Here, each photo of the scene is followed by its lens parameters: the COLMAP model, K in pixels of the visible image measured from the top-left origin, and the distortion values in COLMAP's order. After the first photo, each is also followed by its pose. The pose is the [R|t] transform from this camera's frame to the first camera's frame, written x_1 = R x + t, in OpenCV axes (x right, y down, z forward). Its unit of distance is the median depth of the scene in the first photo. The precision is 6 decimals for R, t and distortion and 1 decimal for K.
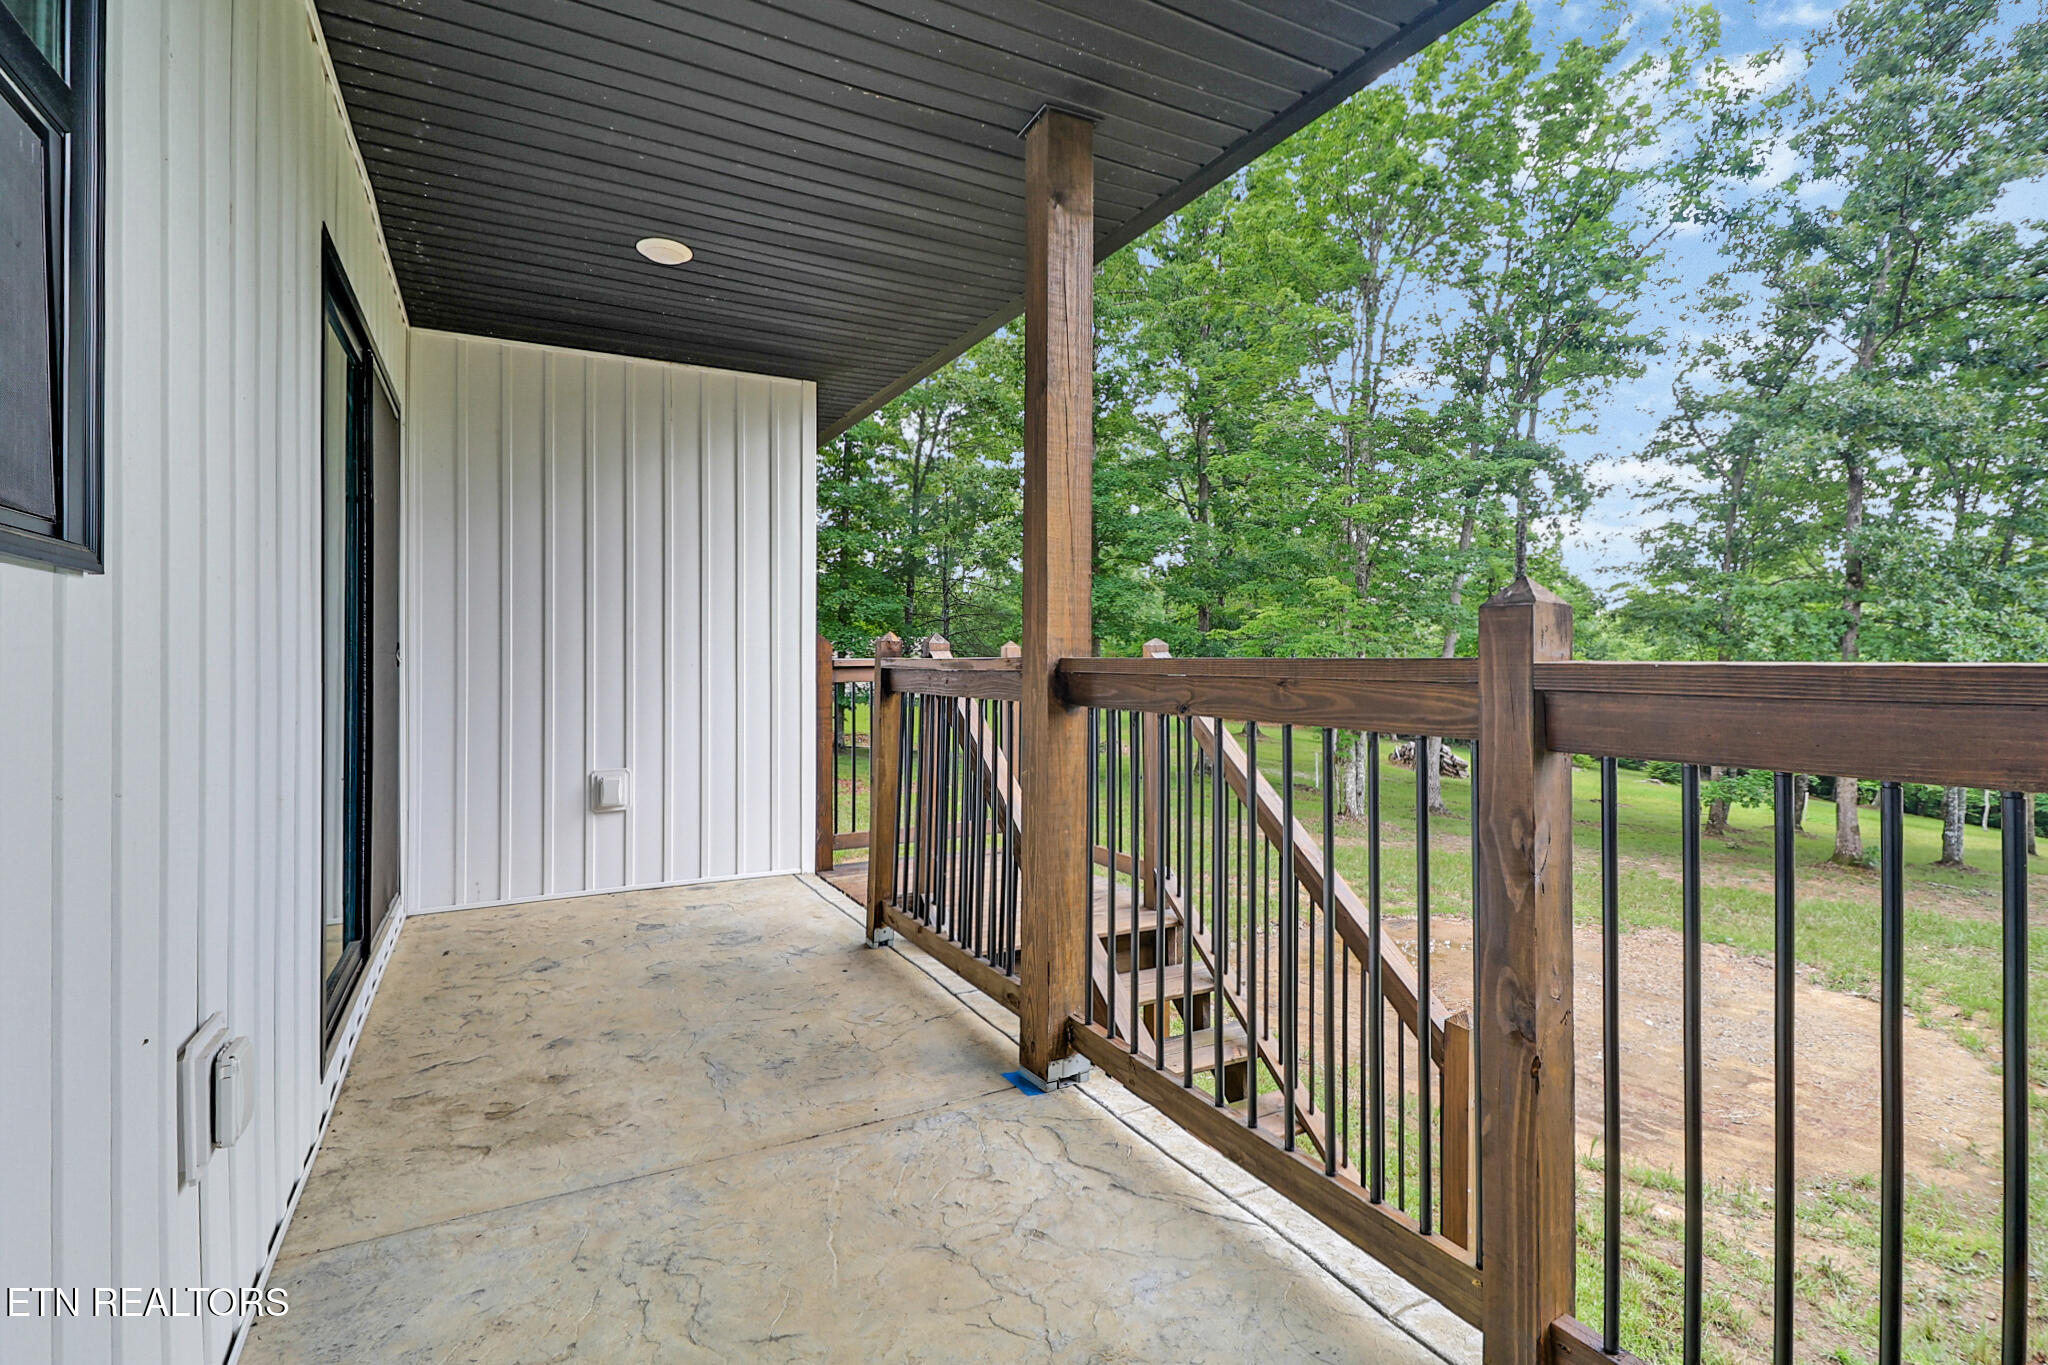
lens RADIAL K [[949.3, 0, 1010.2], [0, 949.3, 655.9], [0, 0, 1]] dist [-0.002195, -0.011518]
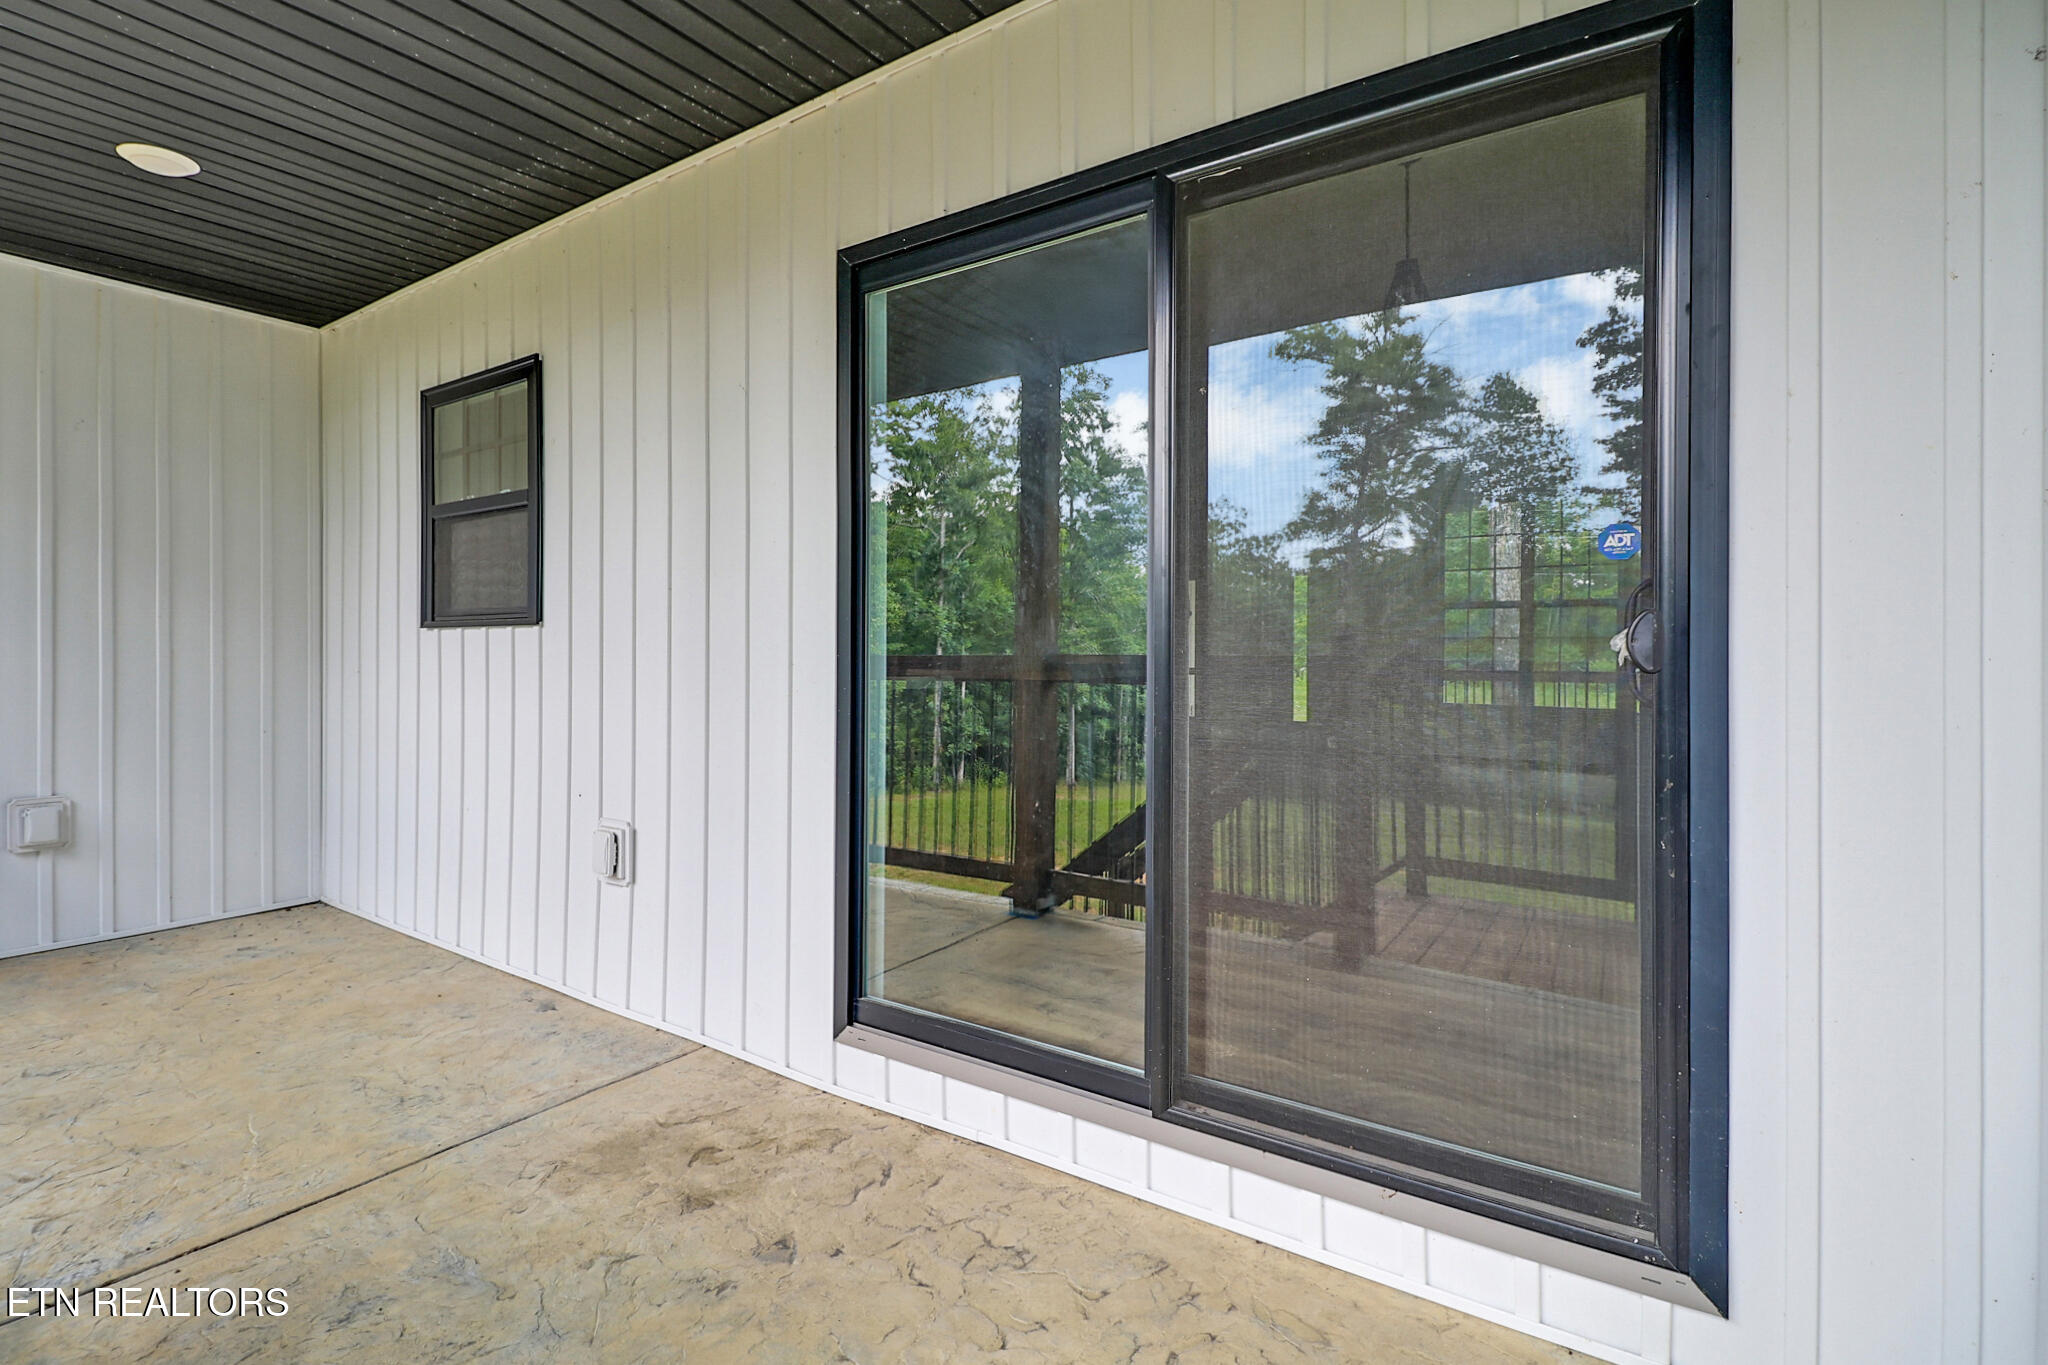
lens RADIAL K [[949.3, 0, 1010.2], [0, 949.3, 655.9], [0, 0, 1]] dist [-0.002195, -0.011518]
pose [[-0.884199, -0.004420, -0.467089, -0.365375], [-0.000953, 0.999970, -0.007659, 0.014285], [0.467109, -0.006327, -0.884177, 1.906462]]
